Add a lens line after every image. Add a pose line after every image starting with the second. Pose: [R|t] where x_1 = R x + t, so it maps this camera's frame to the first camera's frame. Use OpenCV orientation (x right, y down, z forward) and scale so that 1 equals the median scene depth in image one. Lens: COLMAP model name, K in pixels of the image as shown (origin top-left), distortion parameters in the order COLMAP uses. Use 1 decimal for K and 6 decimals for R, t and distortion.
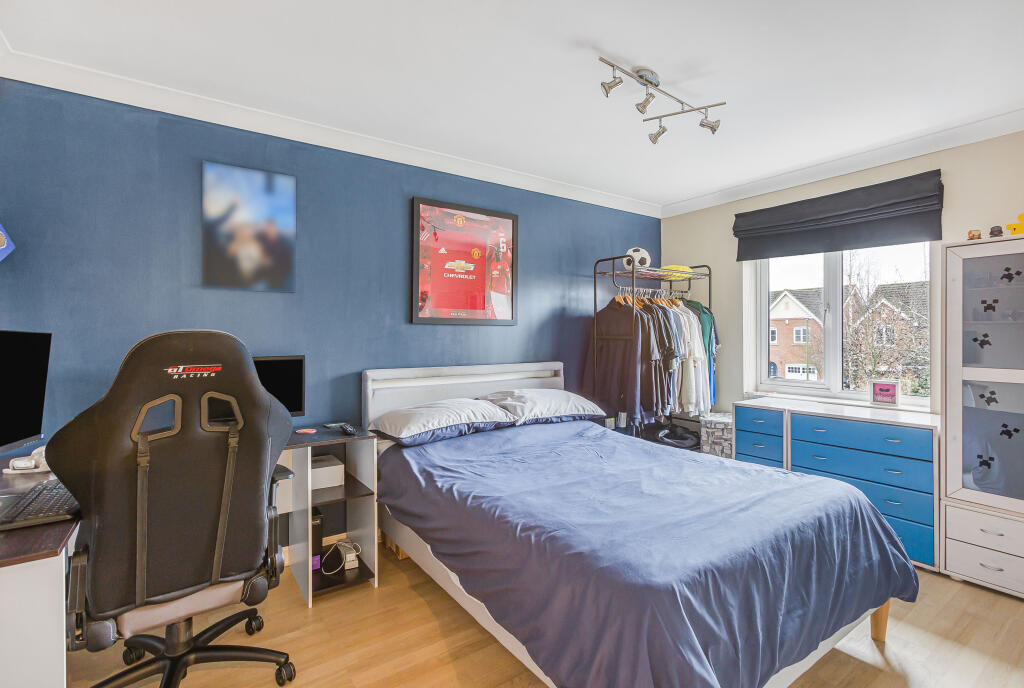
lens RADIAL K [[464.8, 0, 518.2], [0, 464.8, 336.5], [0, 0, 1]] dist [0.001394, 0.002420]
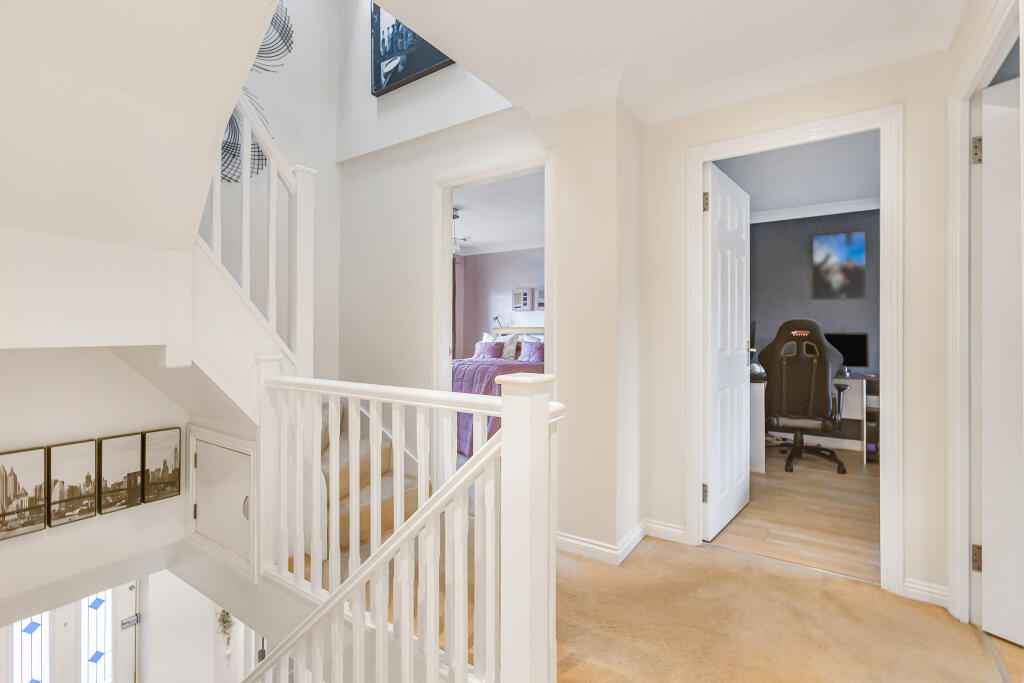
lens RADIAL K [[464.8, 0, 517.9], [0, 464.8, 333.1], [0, 0, 1]] dist [0.001394, 0.002420]
pose [[0.348194, 0.000008, -0.937423, 0.768829], [0.002983, 0.999995, 0.001116, 0.035904], [0.937418, -0.003185, 0.348192, -0.904166]]
